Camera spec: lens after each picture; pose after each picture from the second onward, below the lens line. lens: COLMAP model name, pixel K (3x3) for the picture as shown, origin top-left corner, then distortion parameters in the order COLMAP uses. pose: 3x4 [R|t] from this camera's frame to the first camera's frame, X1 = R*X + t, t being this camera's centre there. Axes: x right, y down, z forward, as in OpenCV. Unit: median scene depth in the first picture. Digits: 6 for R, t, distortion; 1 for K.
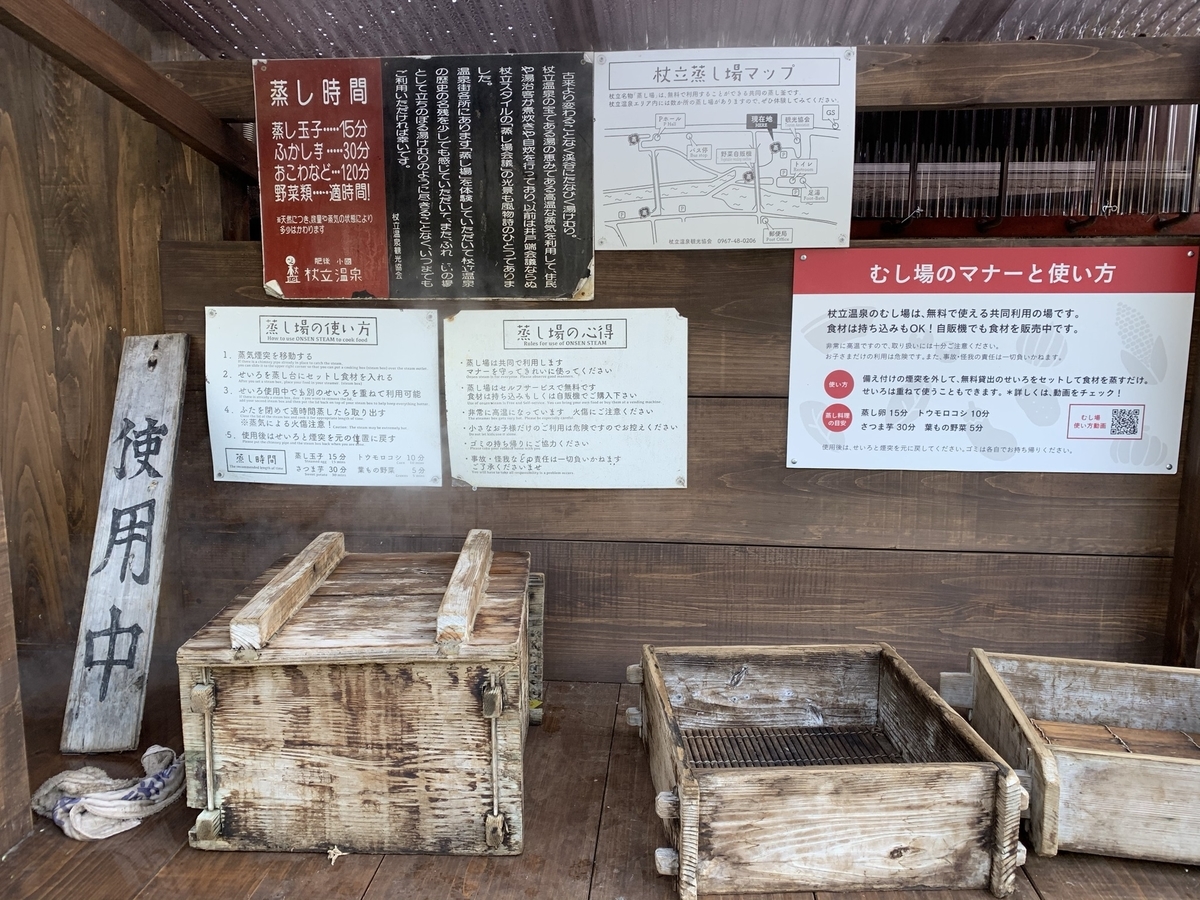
lens RADIAL K [[936.1, 0, 600.0], [0, 936.1, 450.0], [0, 0, 1]] dist [0.047960, -0.009030]
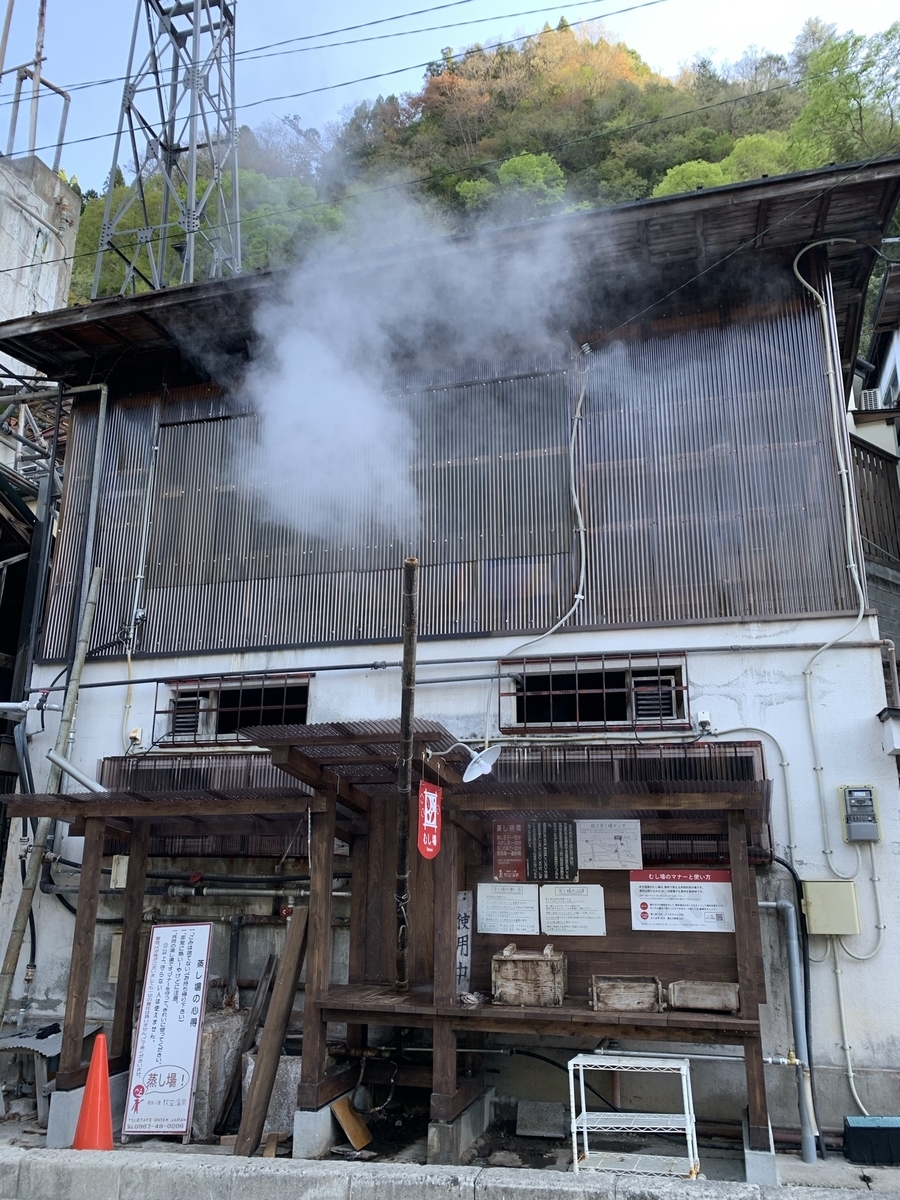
lens RADIAL K [[936.1, 0, 450.0], [0, 936.1, 600.0], [0, 0, 1]] dist [0.047960, -0.009030]
pose [[0.979806, -0.053305, -0.192713, 0.288666], [-0.031475, 0.910676, -0.411921, 0.402356], [0.197457, 0.409669, 0.890608, -3.093234]]
